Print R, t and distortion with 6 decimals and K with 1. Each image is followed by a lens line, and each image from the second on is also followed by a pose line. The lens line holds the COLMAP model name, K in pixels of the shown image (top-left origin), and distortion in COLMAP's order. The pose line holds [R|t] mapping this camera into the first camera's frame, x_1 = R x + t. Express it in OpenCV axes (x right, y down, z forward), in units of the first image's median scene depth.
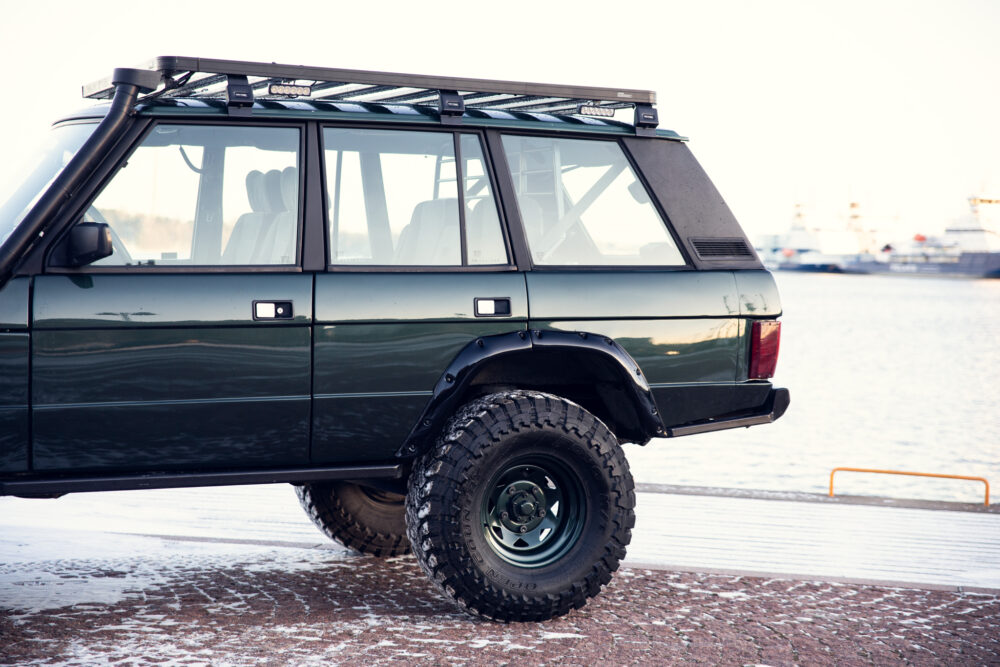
lens RADIAL K [[1809.9, 0, 495.5], [0, 1809.9, 335.3], [0, 0, 1]] dist [0.248713, 0.000000]
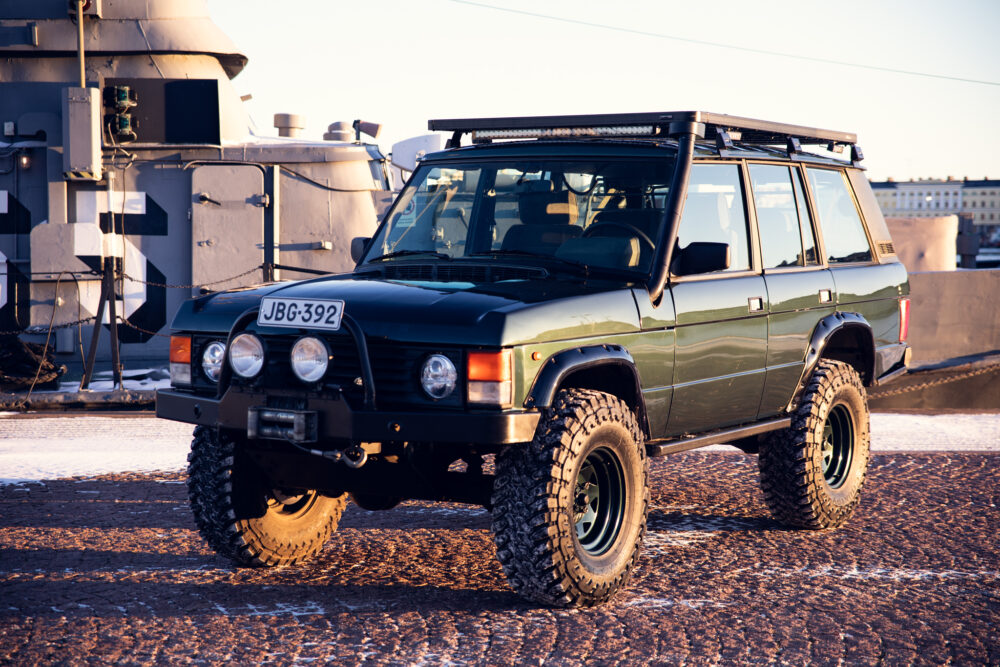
lens RADIAL K [[1809.9, 0, 497.7], [0, 1809.9, 340.0], [0, 0, 1]] dist [0.248713, 0.000000]
pose [[0.823459, -0.045944, 0.565512, -0.979492], [0.032305, 0.998896, 0.034113, -0.037665], [-0.566455, -0.009822, 0.824034, 0.018581]]
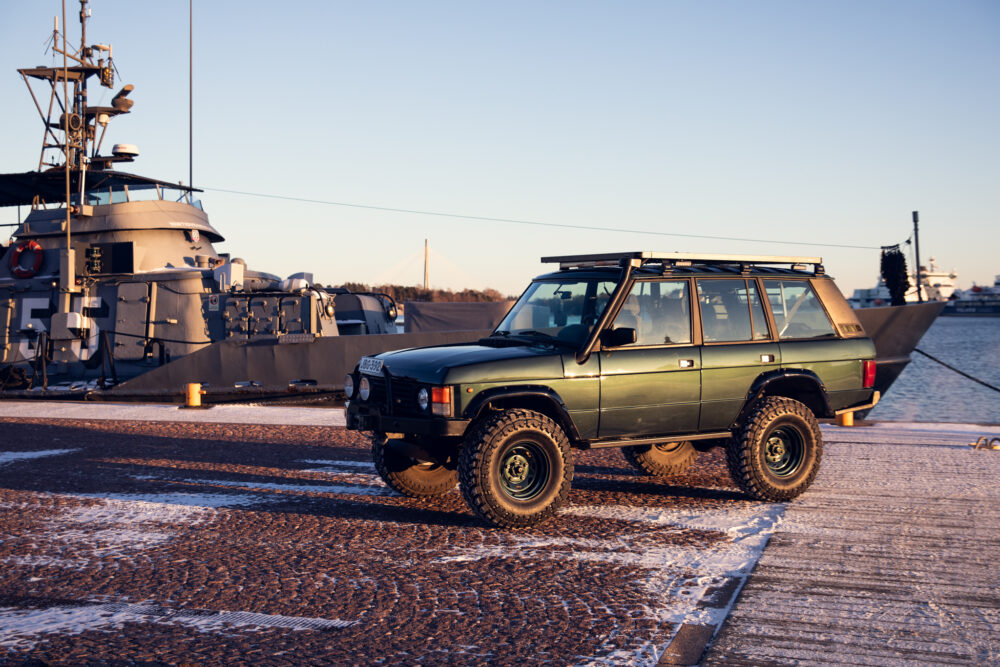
lens RADIAL K [[1210.5, 0, 520.6], [0, 1210.5, 335.0], [0, 0, 1]] dist [0.061558, 0.000000]
pose [[0.991671, -0.022923, 0.126742, -0.490576], [0.024351, 0.999656, -0.009728, -0.037800], [-0.126476, 0.012733, 0.991888, -0.433088]]
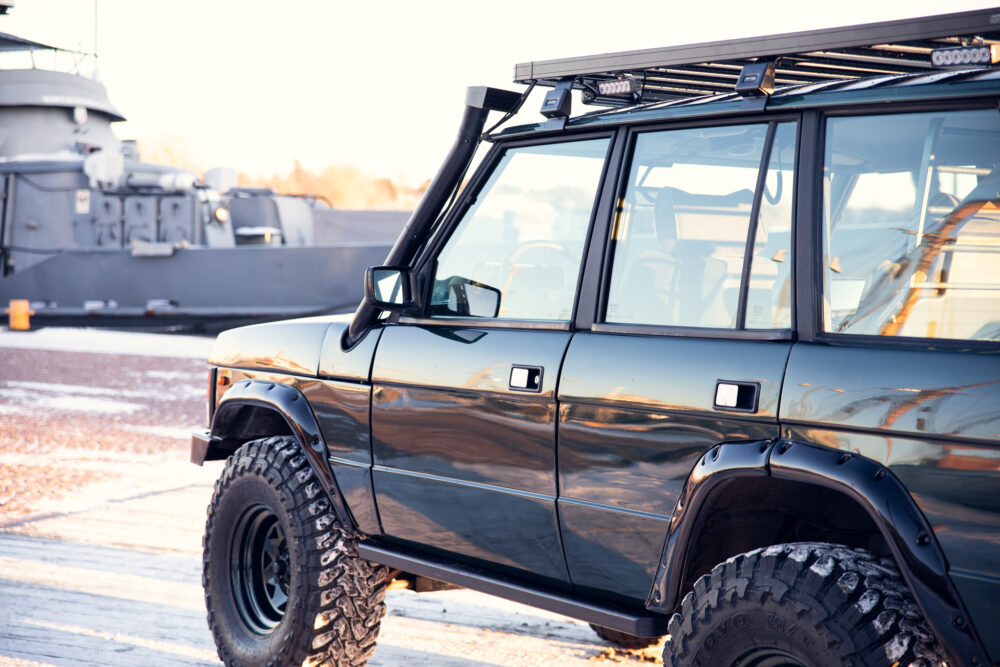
lens RADIAL K [[1809.9, 0, 496.9], [0, 1809.9, 333.5], [0, 0, 1]] dist [0.248713, 0.000000]
pose [[0.197902, 0.023300, -0.979945, 0.599470], [-0.068205, 0.997622, 0.009946, -0.037866], [0.977846, 0.064869, 0.199021, 0.798805]]
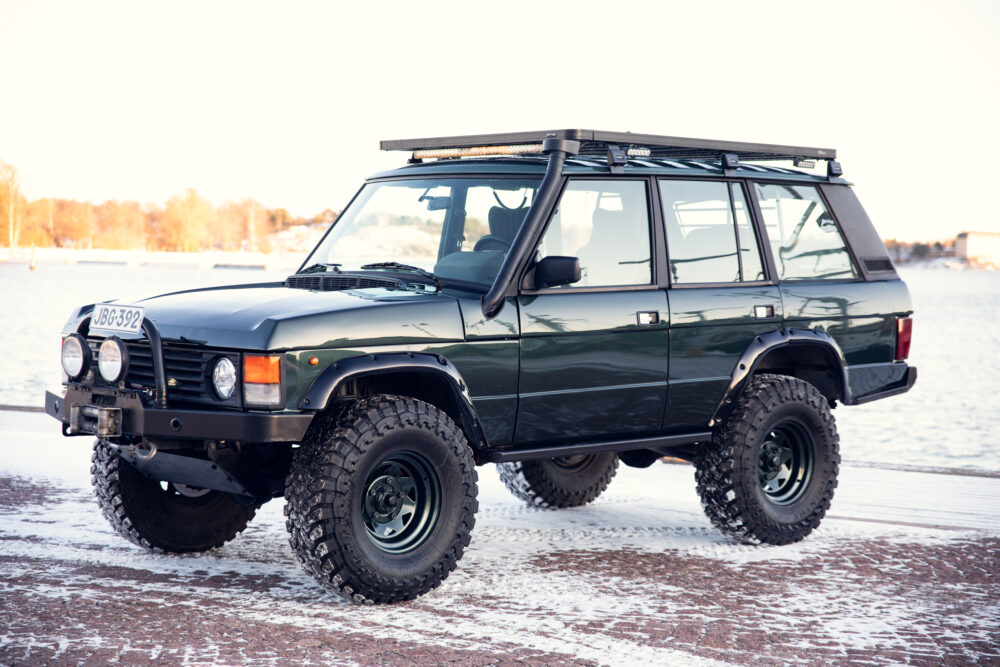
lens RADIAL K [[1809.9, 0, 503.2], [0, 1809.9, 339.5], [0, 0, 1]] dist [0.248713, 0.000000]
pose [[0.946425, -0.025457, 0.321918, -0.625136], [0.022259, 0.999660, 0.013611, -0.018180], [-0.322155, -0.005716, 0.946670, -0.218349]]
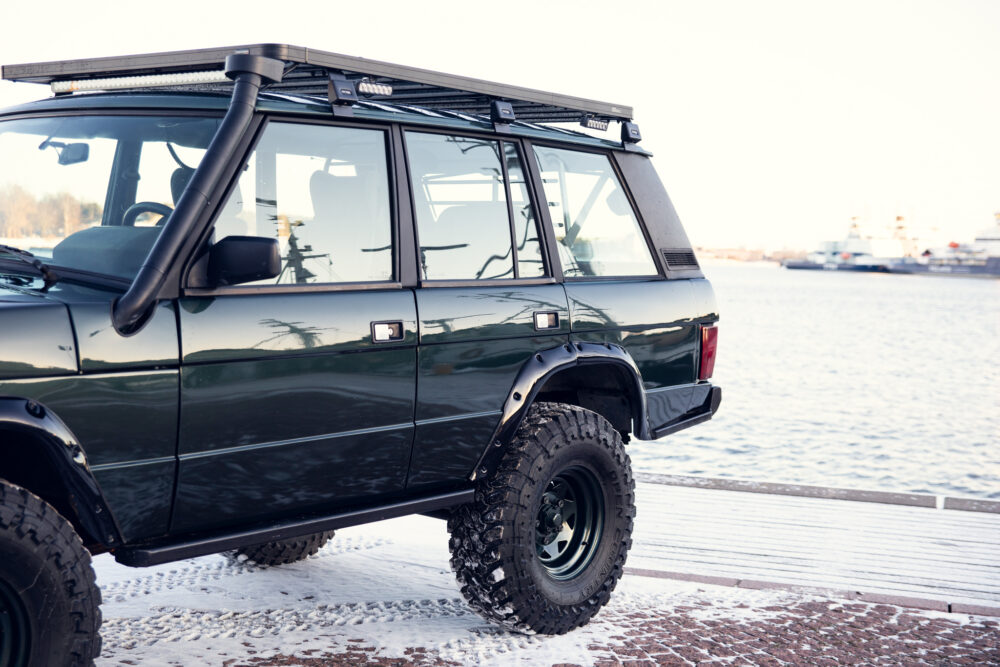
lens RADIAL K [[1436.5, 0, 495.9], [0, 1436.5, 333.1], [0, 0, 1]] dist [0.111591, 0.000000]
pose [[0.887028, -0.021398, 0.461219, -0.388588], [0.008443, 0.999510, 0.030133, -0.032917], [-0.461638, -0.022834, 0.886775, 0.323020]]
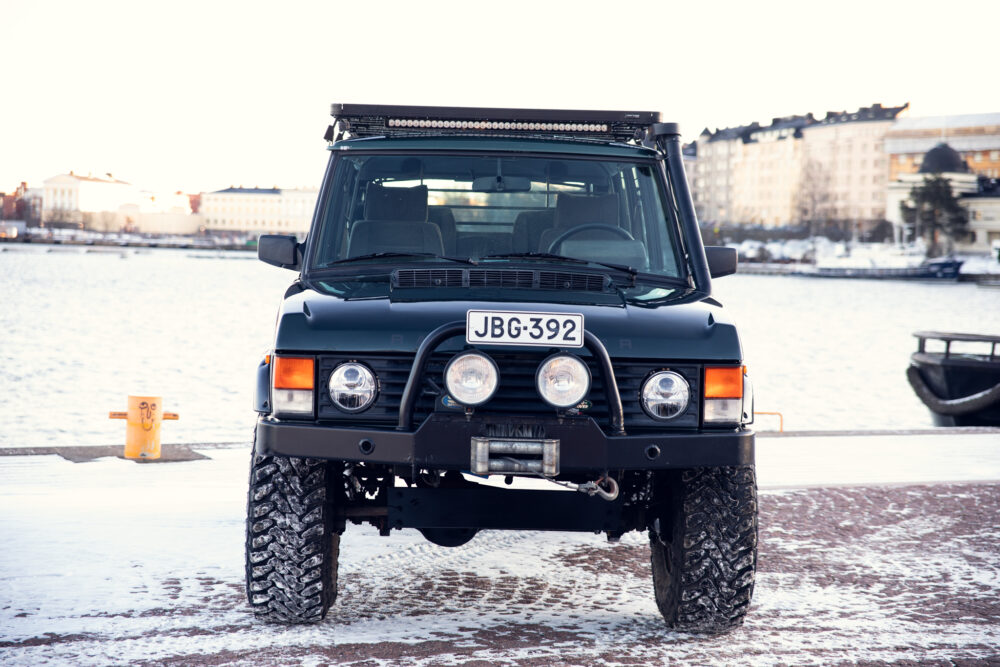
lens RADIAL K [[1809.9, 0, 503.0], [0, 1809.9, 326.3], [0, 0, 1]] dist [0.248713, 0.000000]
pose [[0.360460, -0.059922, 0.930848, -1.337186], [0.022984, 0.998202, 0.055357, -0.073202], [-0.932491, 0.001441, 0.361189, 0.617842]]
